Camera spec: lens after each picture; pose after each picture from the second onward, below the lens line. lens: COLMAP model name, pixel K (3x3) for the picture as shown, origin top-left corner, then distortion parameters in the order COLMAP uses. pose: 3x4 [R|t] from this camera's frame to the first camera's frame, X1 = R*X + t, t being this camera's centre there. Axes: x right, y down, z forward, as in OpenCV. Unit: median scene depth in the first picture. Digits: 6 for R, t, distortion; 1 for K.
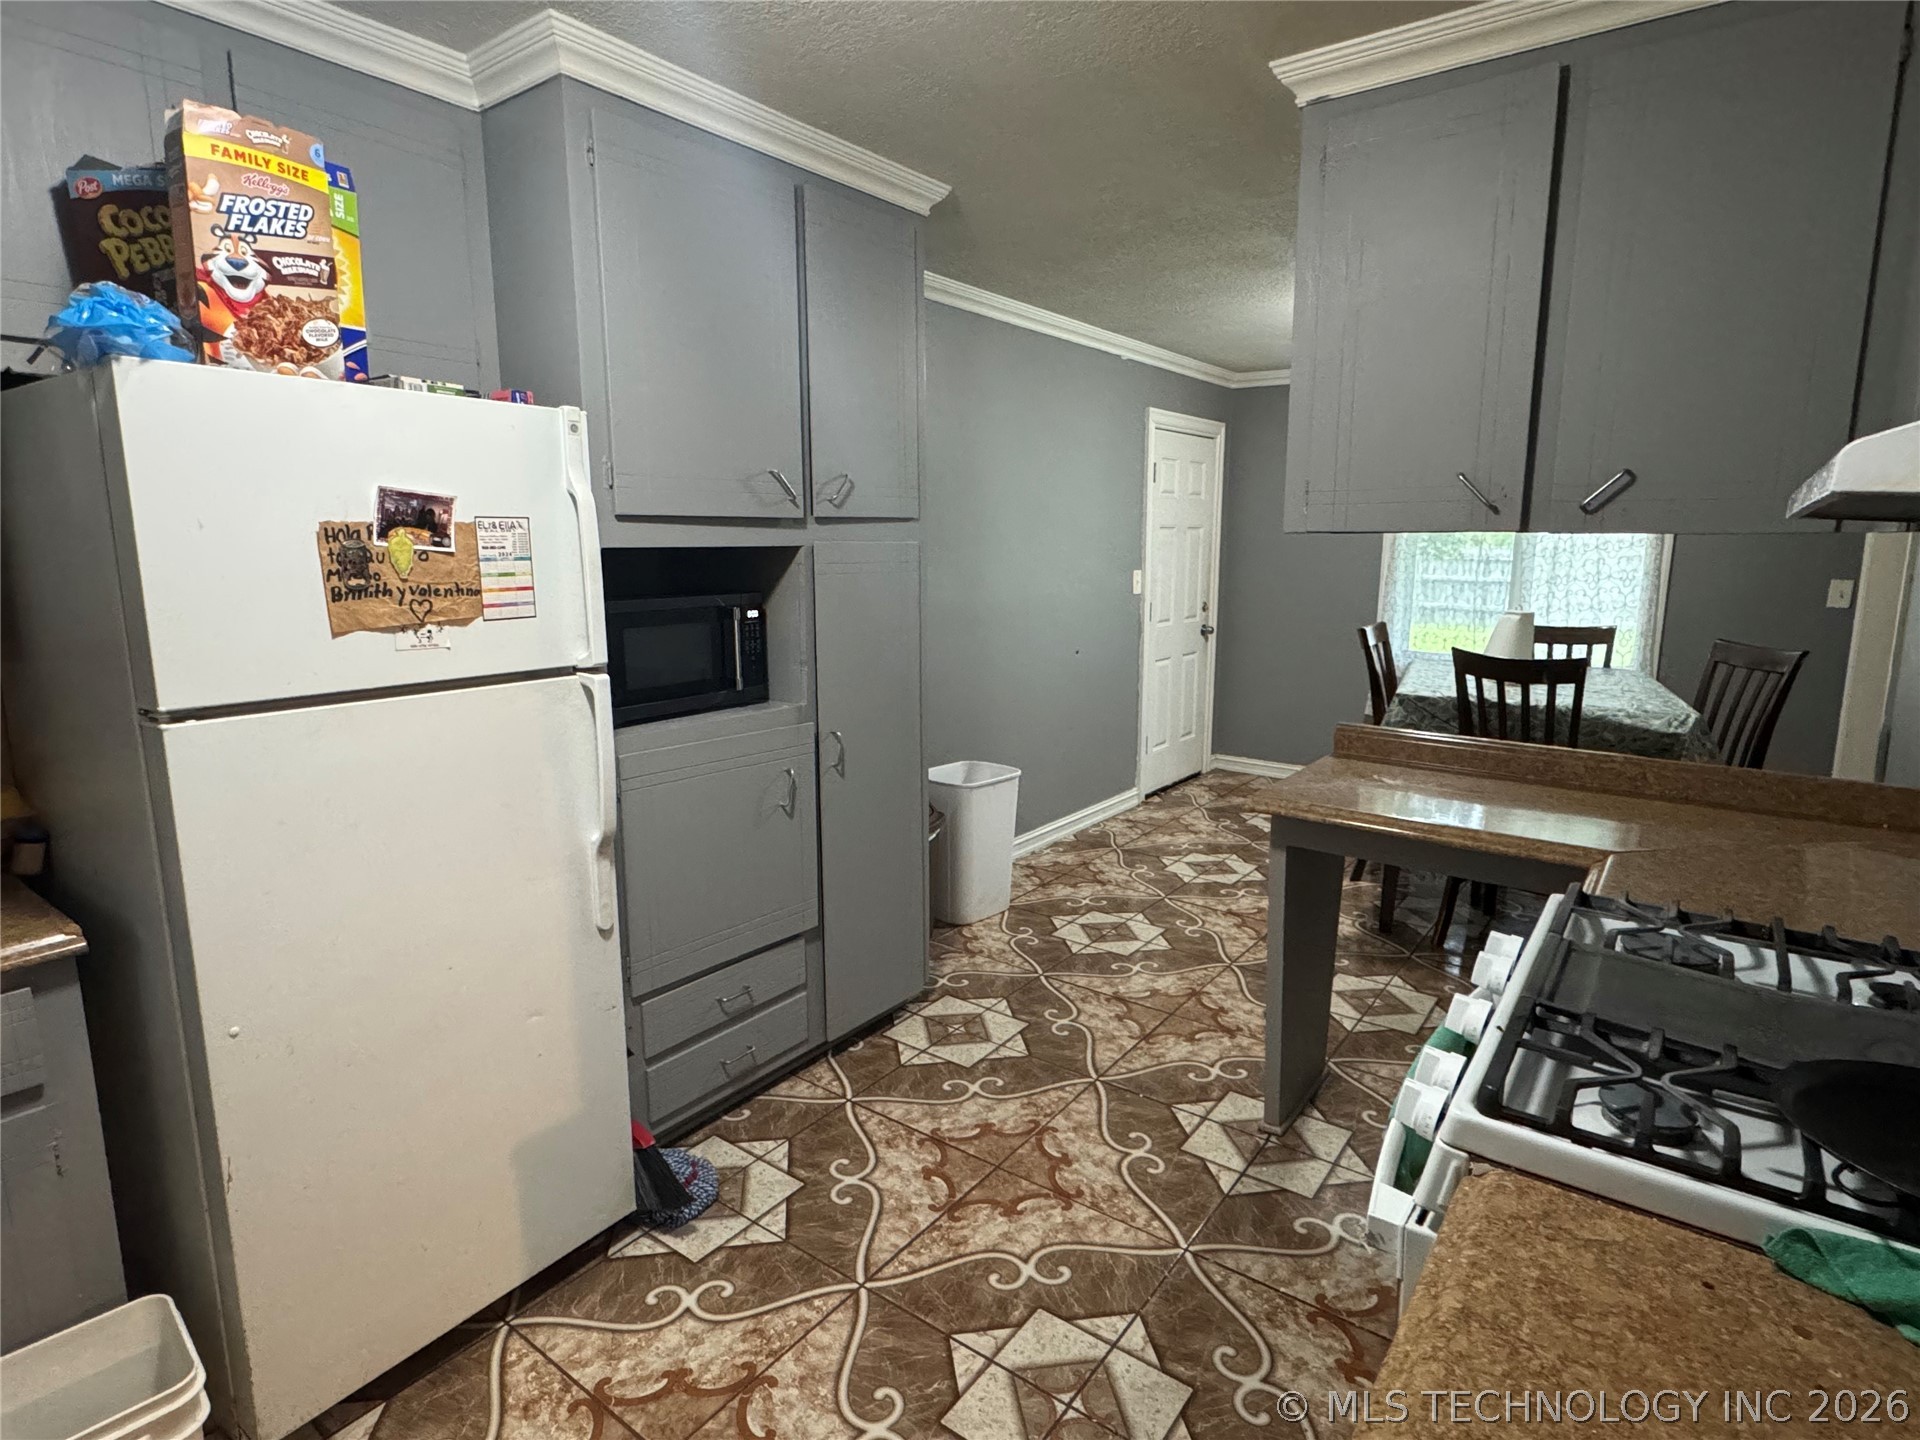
lens RADIAL K [[1011.1, 0, 954.6], [0, 1011.1, 715.8], [0, 0, 1]] dist [-0.000789, -0.002126]
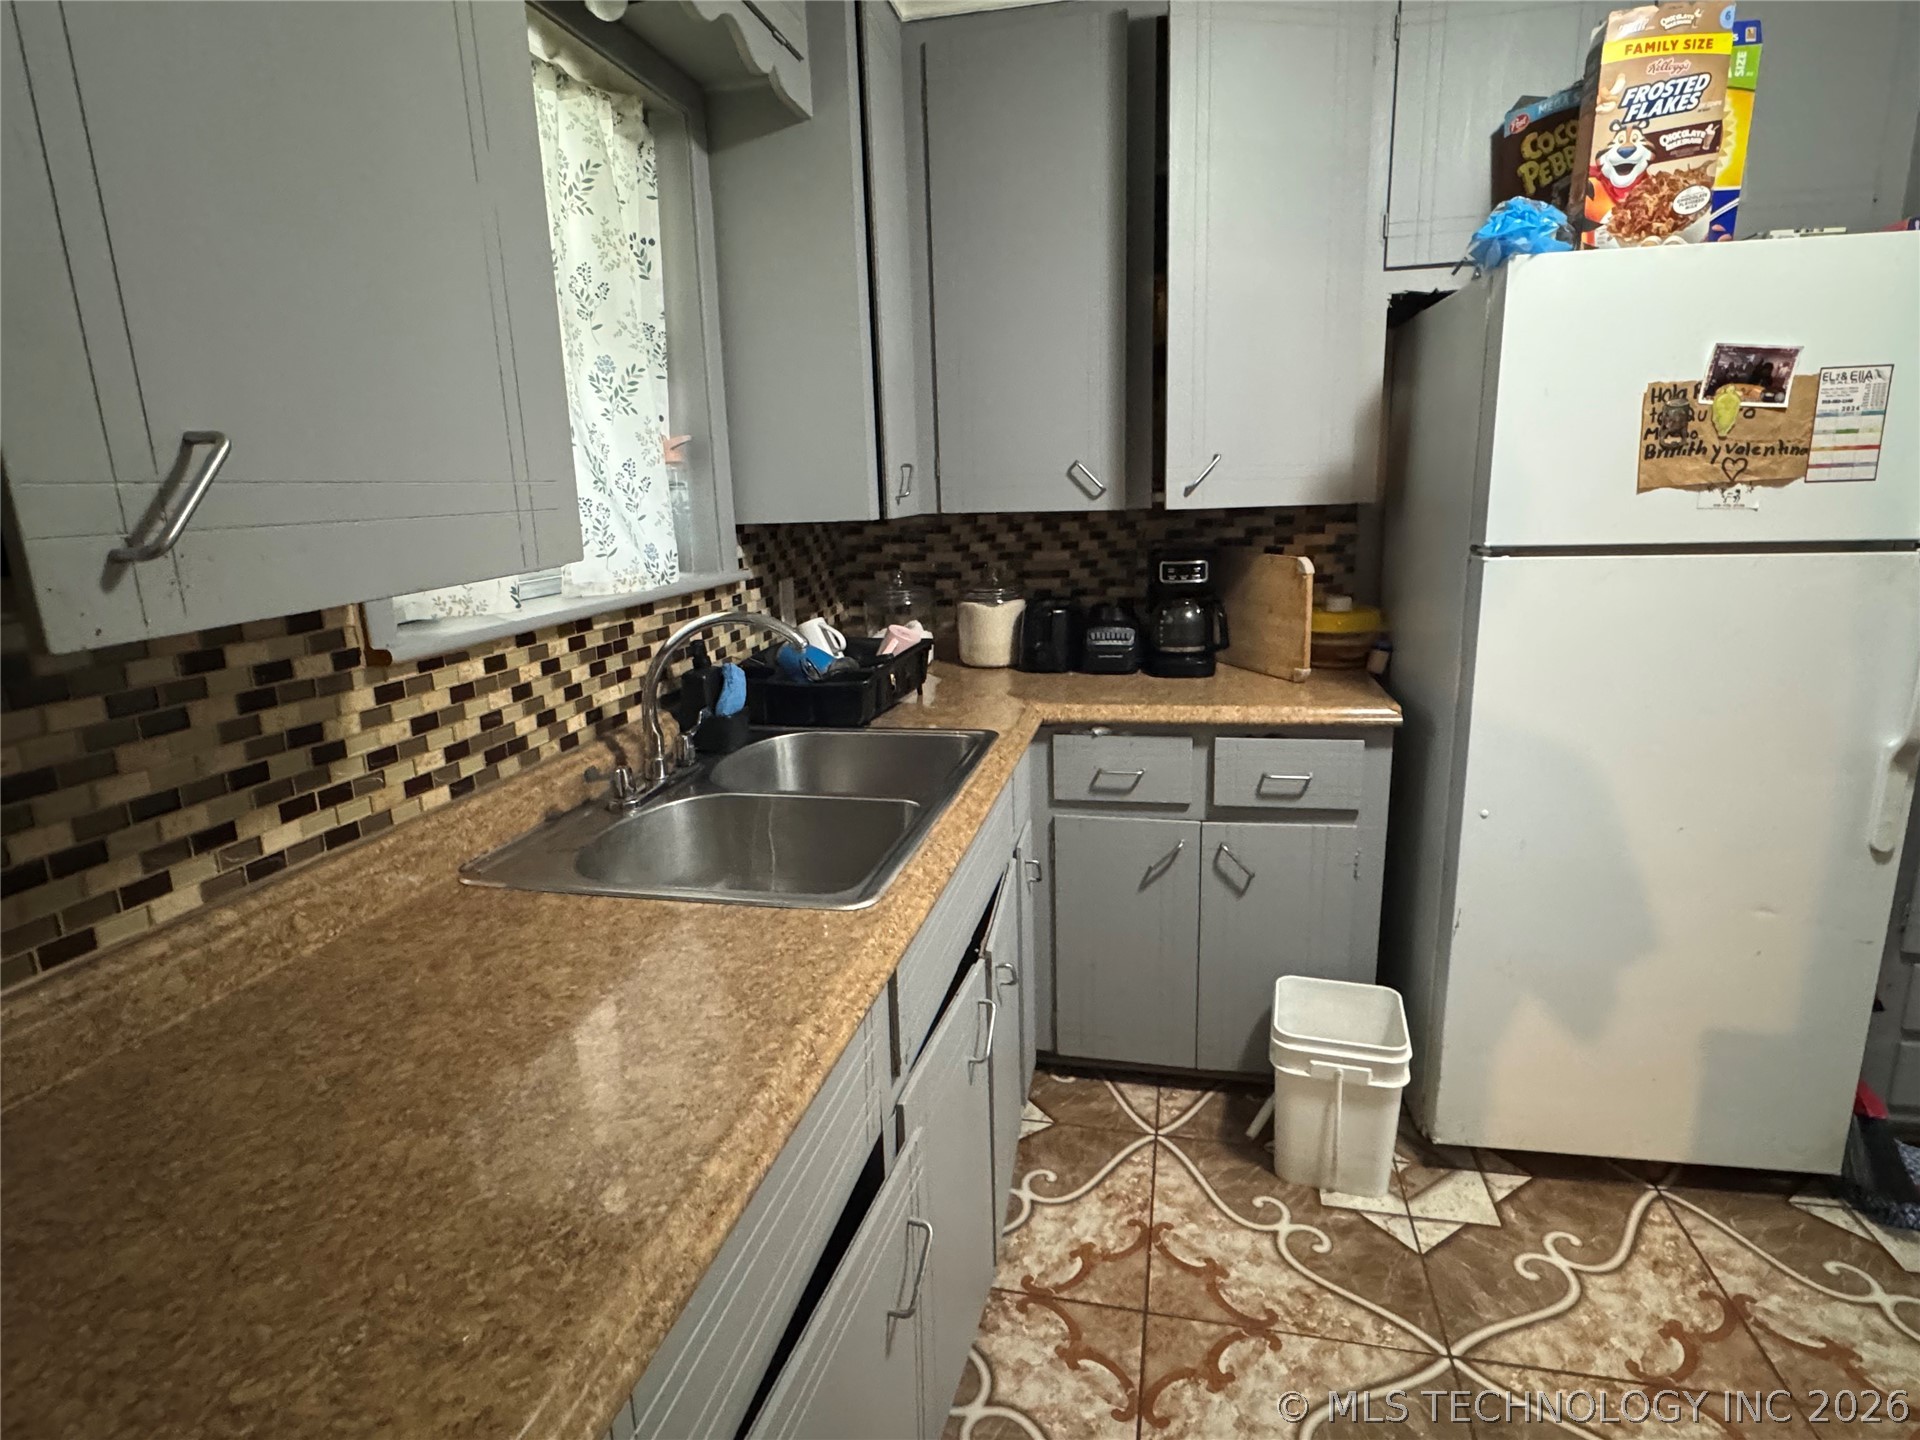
lens RADIAL K [[1011.1, 0, 958.7], [0, 1011.1, 719.4], [0, 0, 1]] dist [-0.000789, -0.002126]
pose [[0.414444, 0.193675, -0.889228, 0.093886], [-0.124161, 0.979990, 0.155575, 0.081282], [0.901565, 0.045930, 0.430198, -0.113378]]
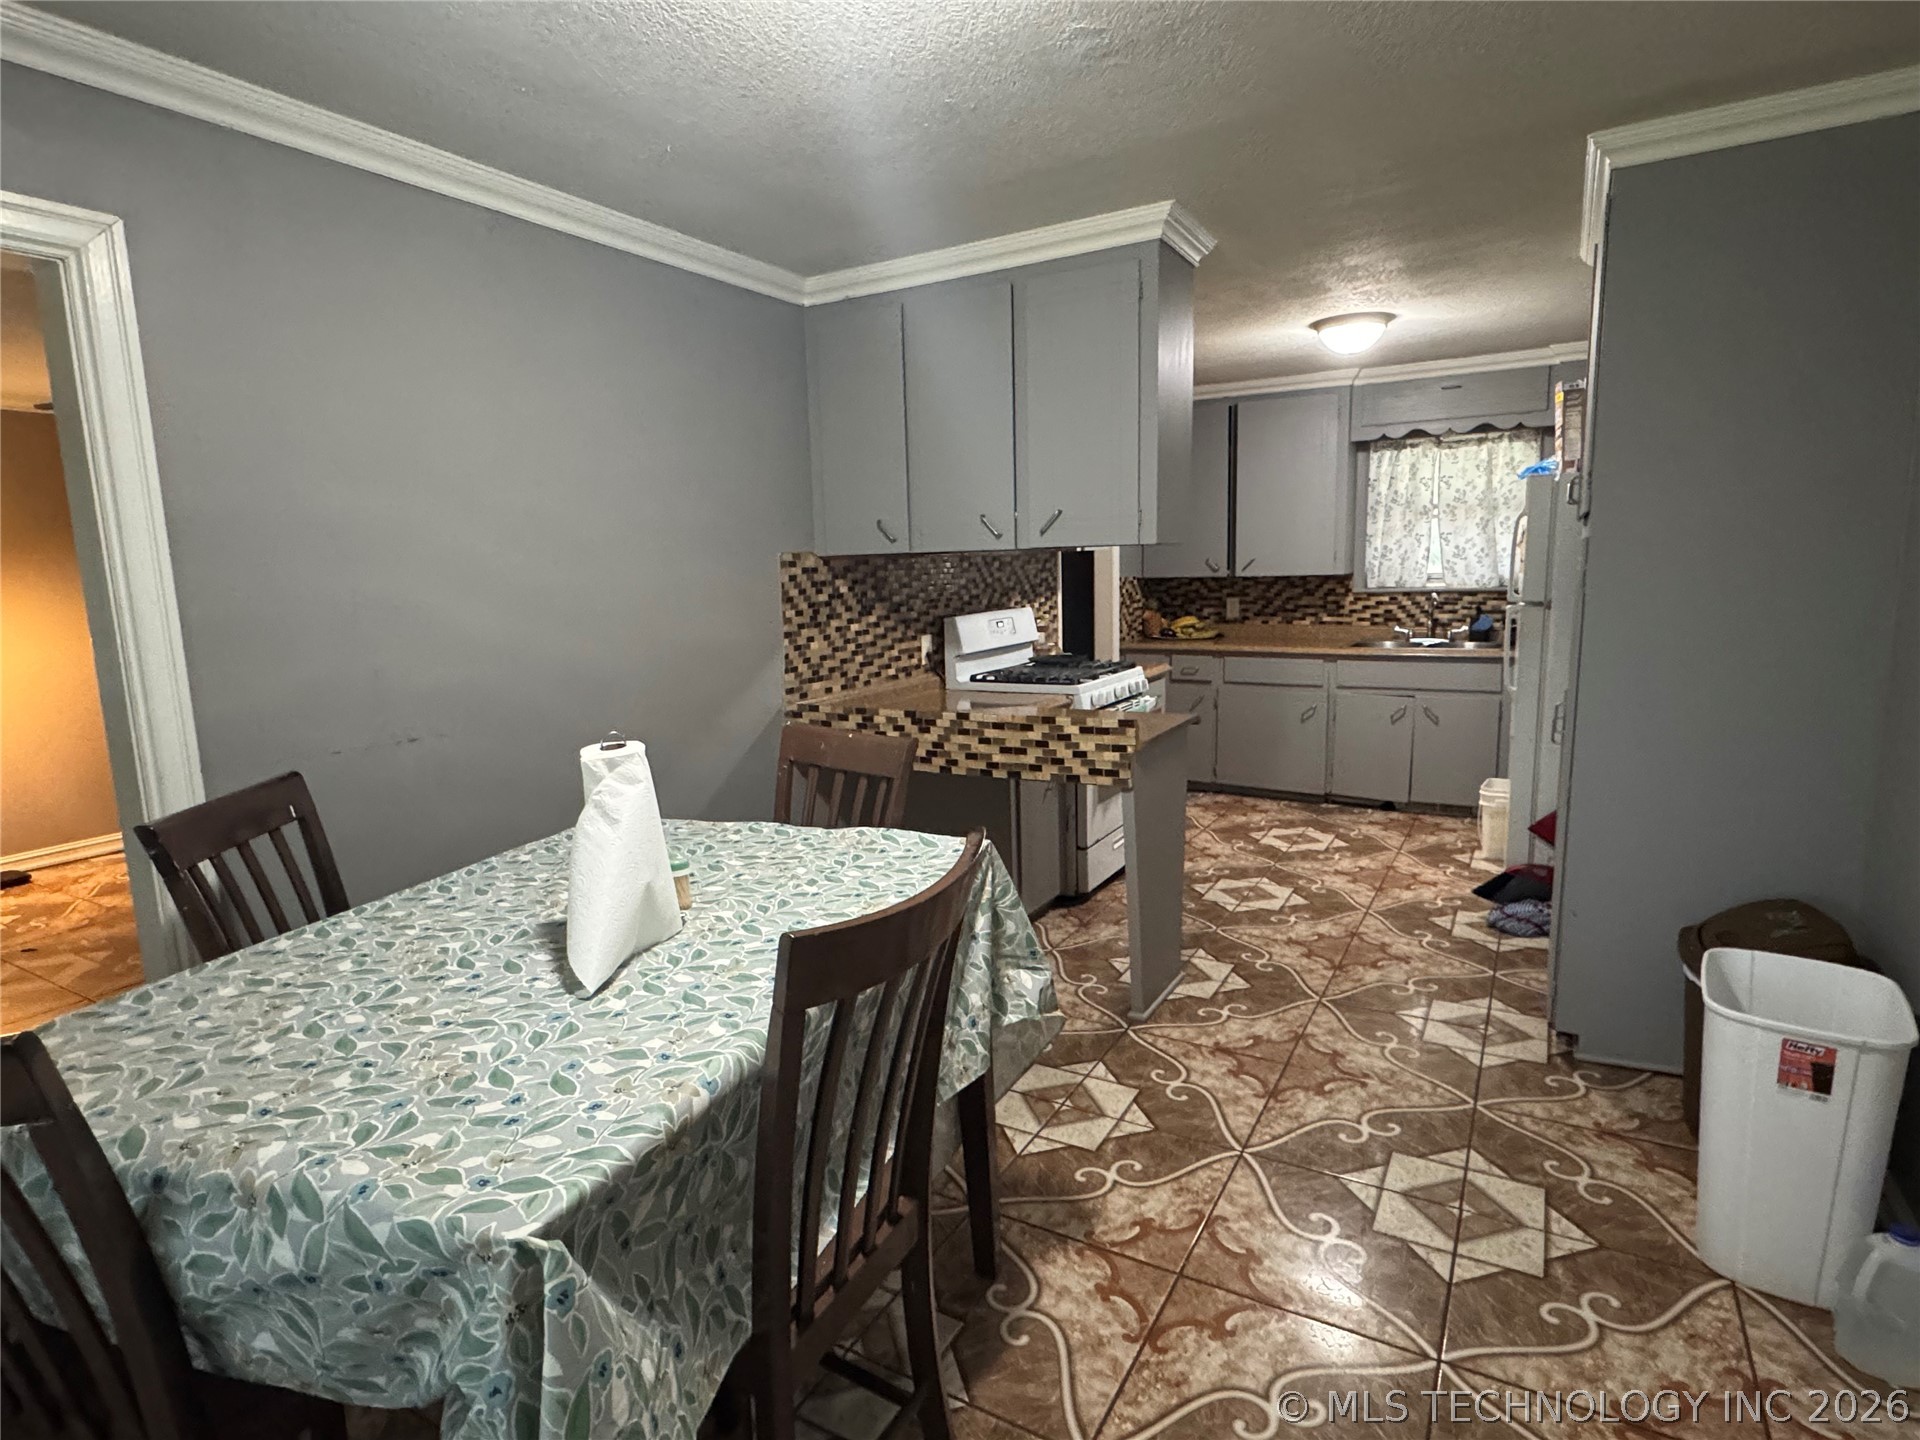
lens RADIAL K [[1011.1, 0, 957.3], [0, 1011.1, 722.2], [0, 0, 1]] dist [-0.000789, -0.002126]
pose [[-0.992573, 0.041266, -0.114439, 1.291885], [0.002634, 0.947777, 0.318923, -0.604855], [0.121623, 0.316253, -0.940846, 3.708940]]
